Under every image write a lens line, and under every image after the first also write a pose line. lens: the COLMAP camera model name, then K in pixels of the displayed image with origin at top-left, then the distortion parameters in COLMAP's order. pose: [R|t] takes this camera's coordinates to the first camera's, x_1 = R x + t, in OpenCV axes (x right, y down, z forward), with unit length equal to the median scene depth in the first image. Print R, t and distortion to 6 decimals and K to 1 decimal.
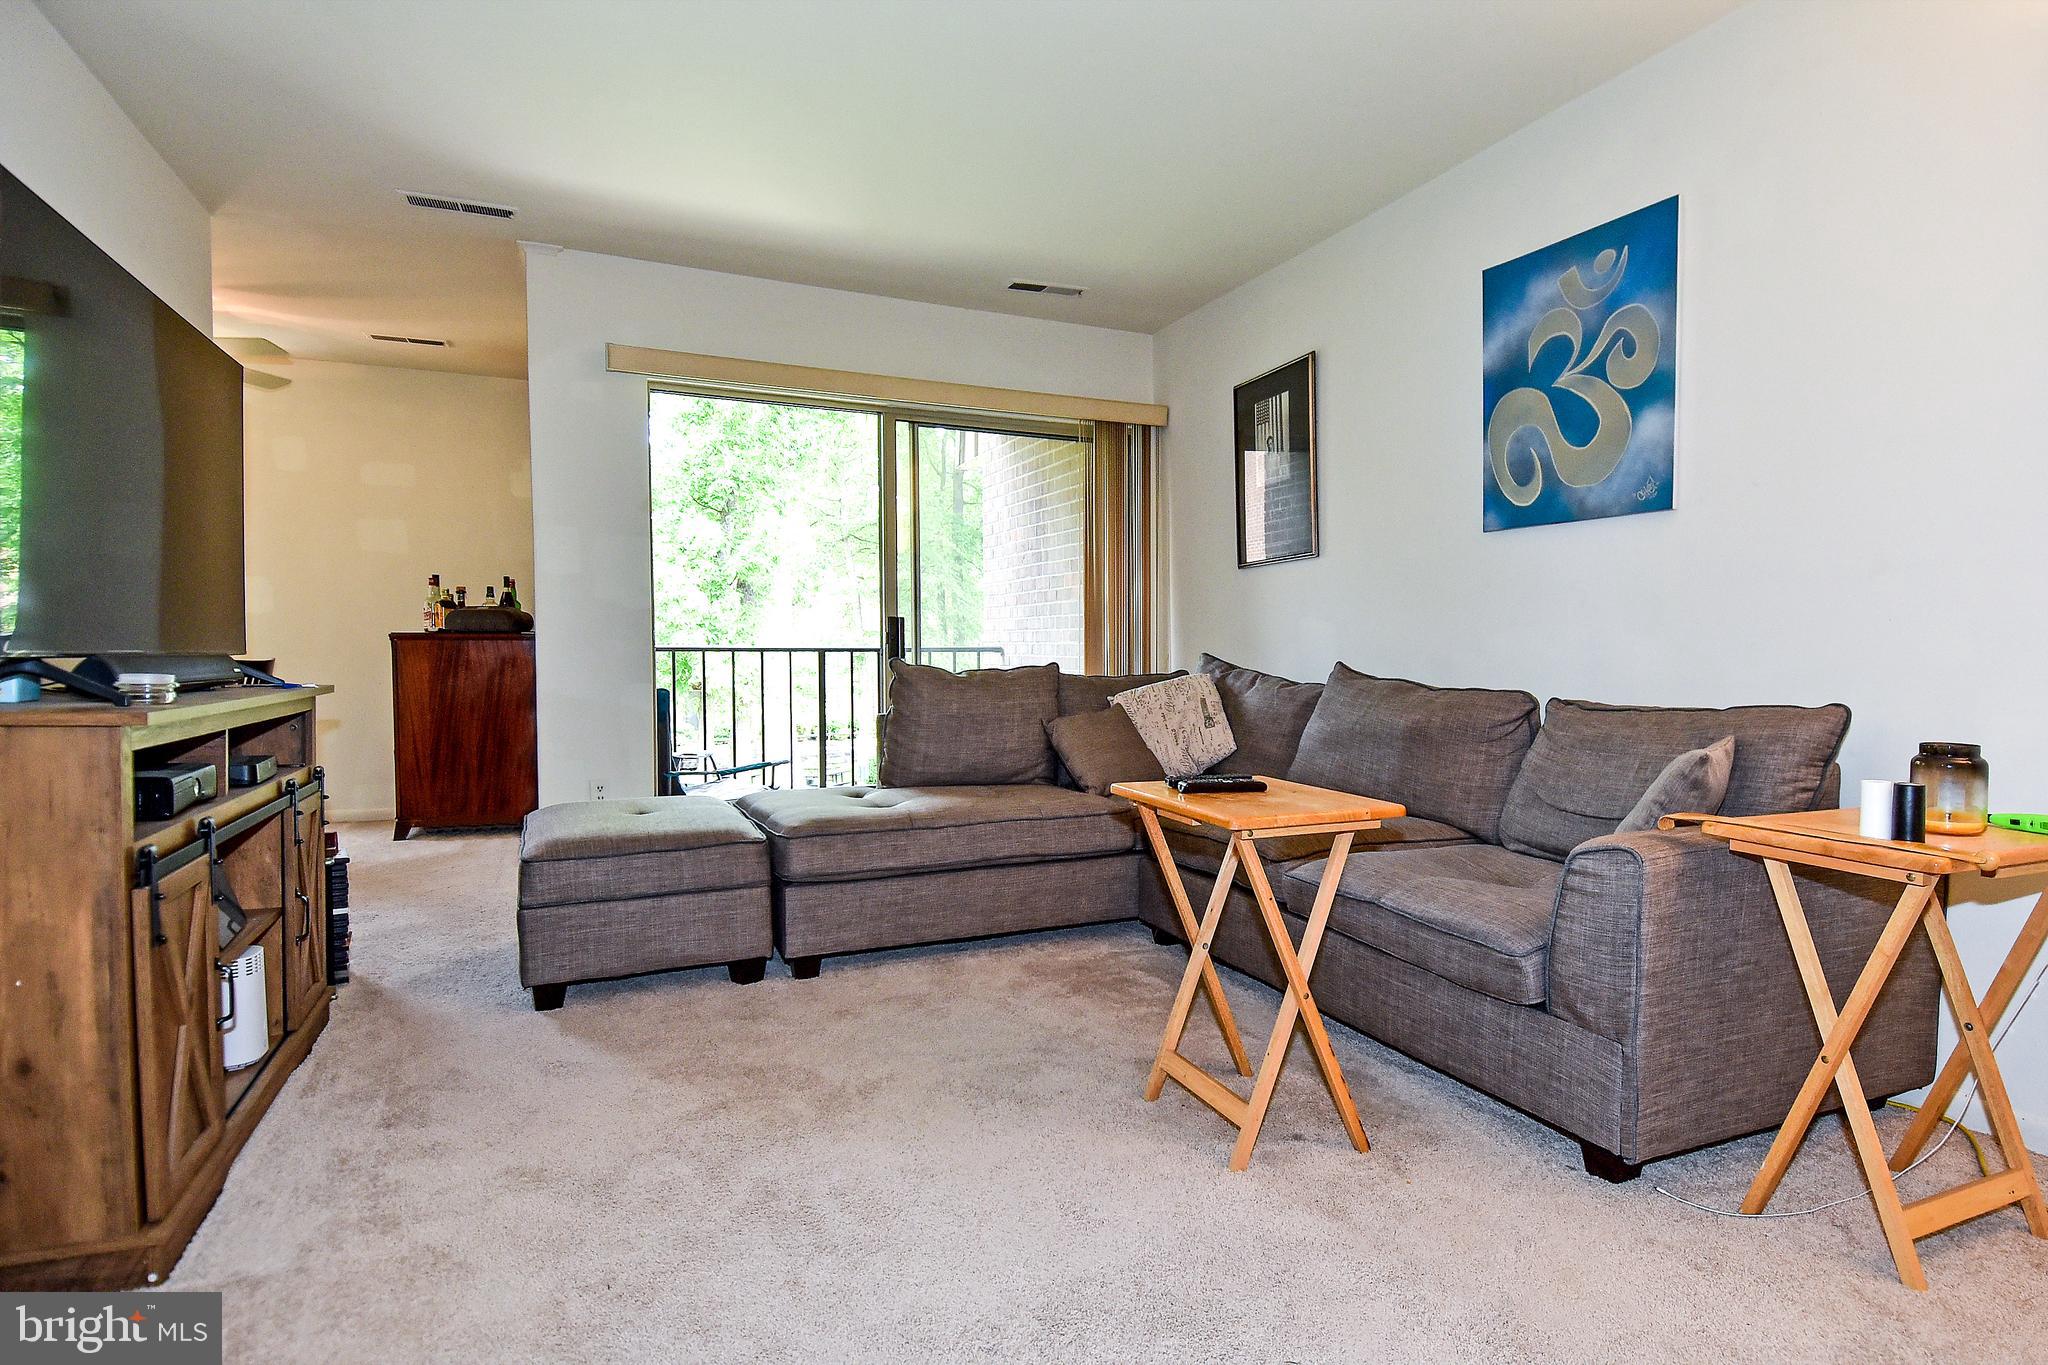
lens RADIAL K [[1087.2, 0, 1043.5], [0, 1087.2, 690.8], [0, 0, 1]] dist [0.004587, -0.009047]
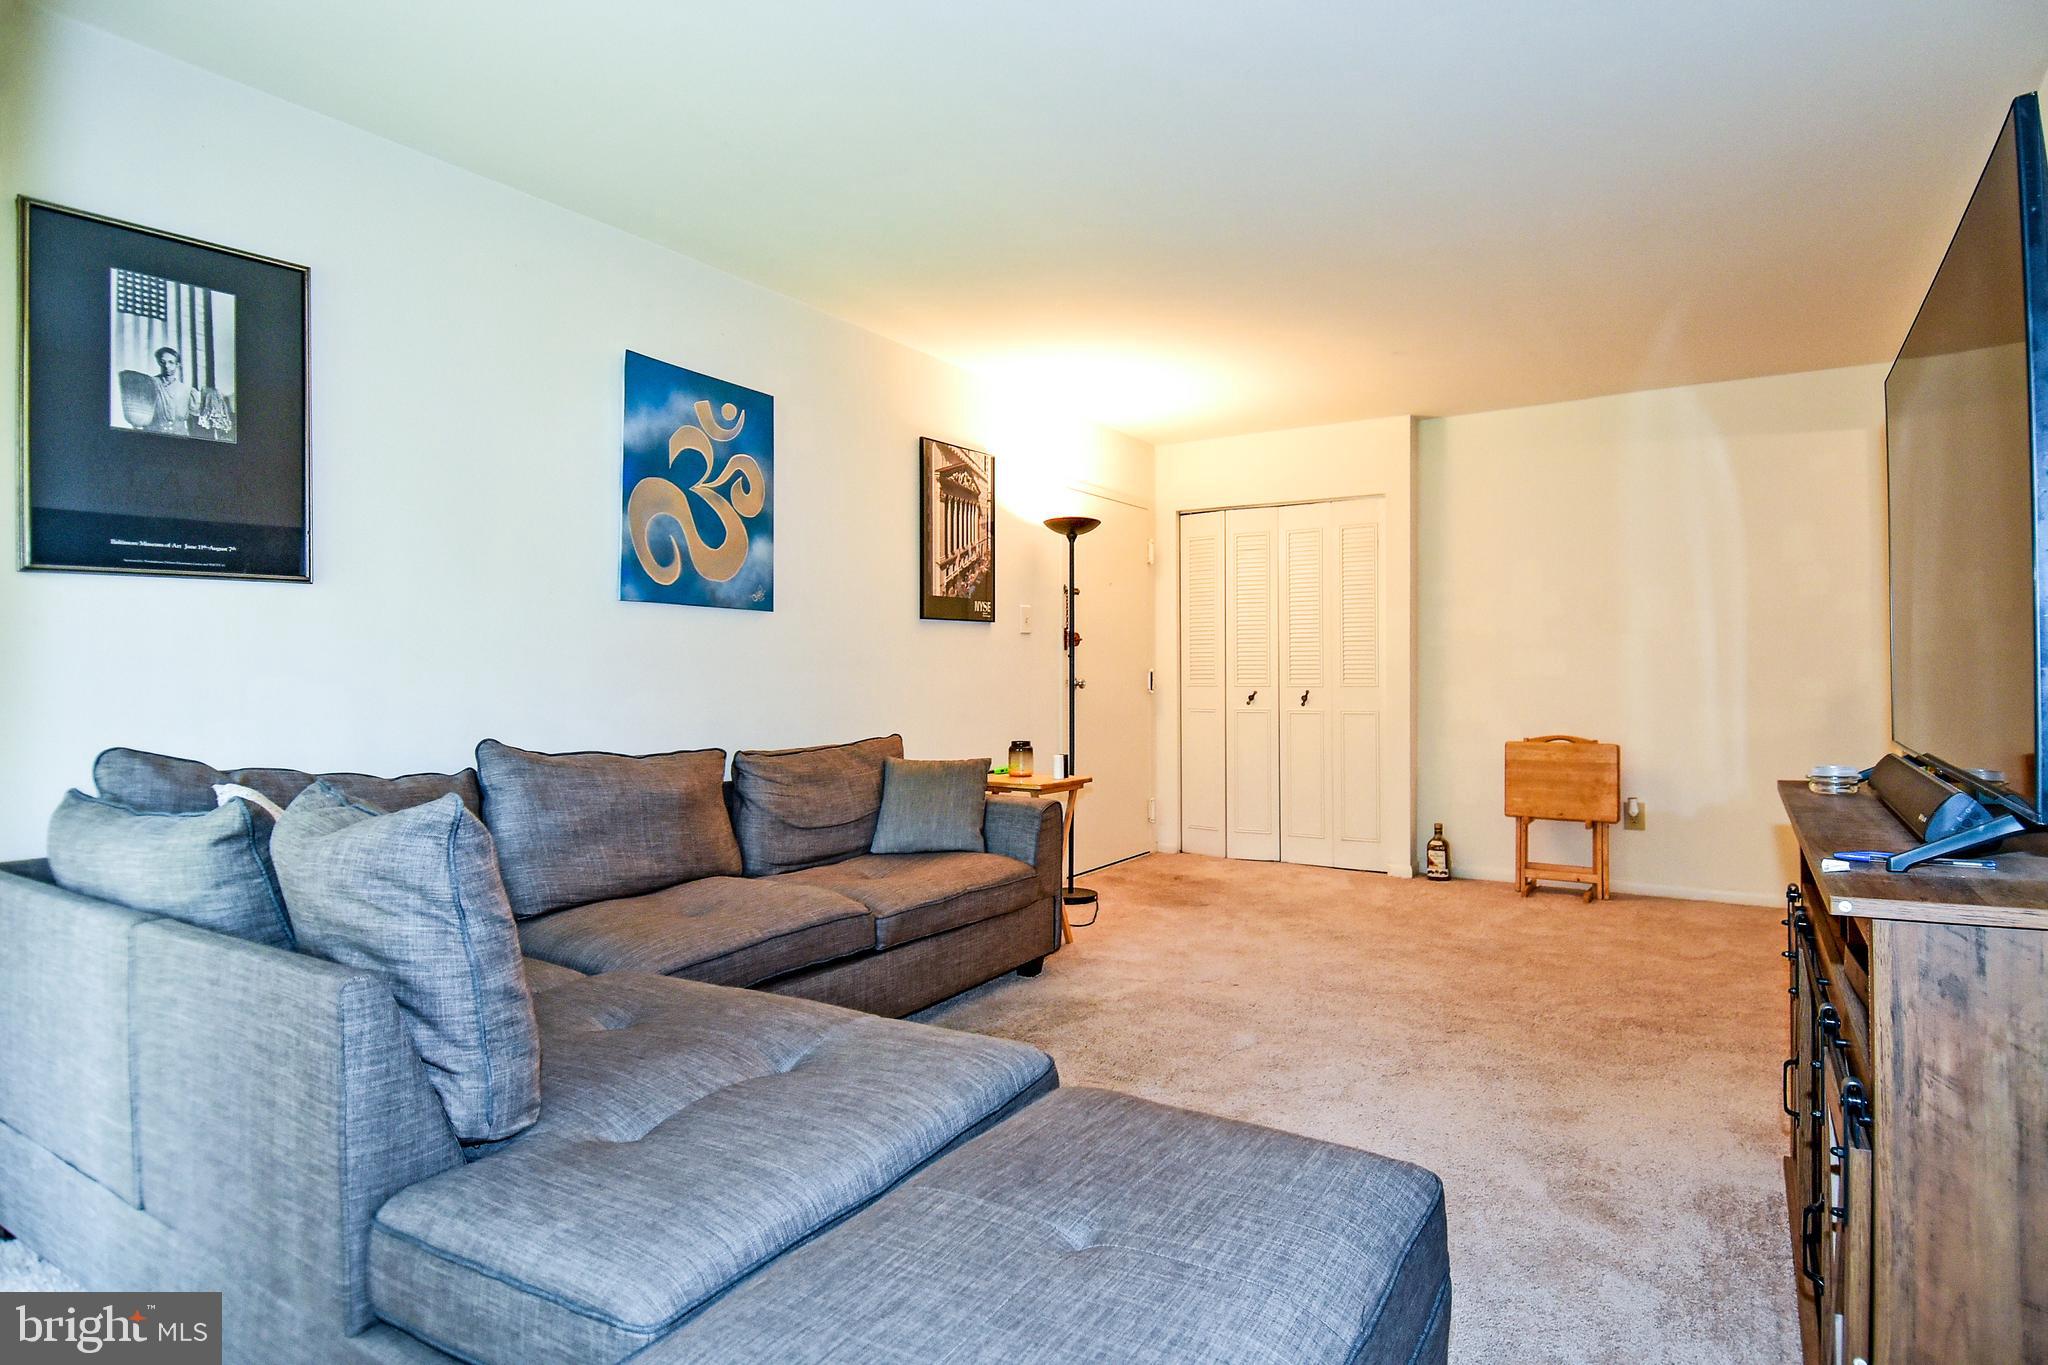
lens RADIAL K [[1087.2, 0, 1023.4], [0, 1087.2, 678.9], [0, 0, 1]] dist [0.004587, -0.009047]
pose [[-0.555266, -0.001962, 0.831671, -0.746714], [0.032846, 0.999165, 0.024287, -0.094070], [-0.831024, 0.040803, -0.554738, 1.414424]]
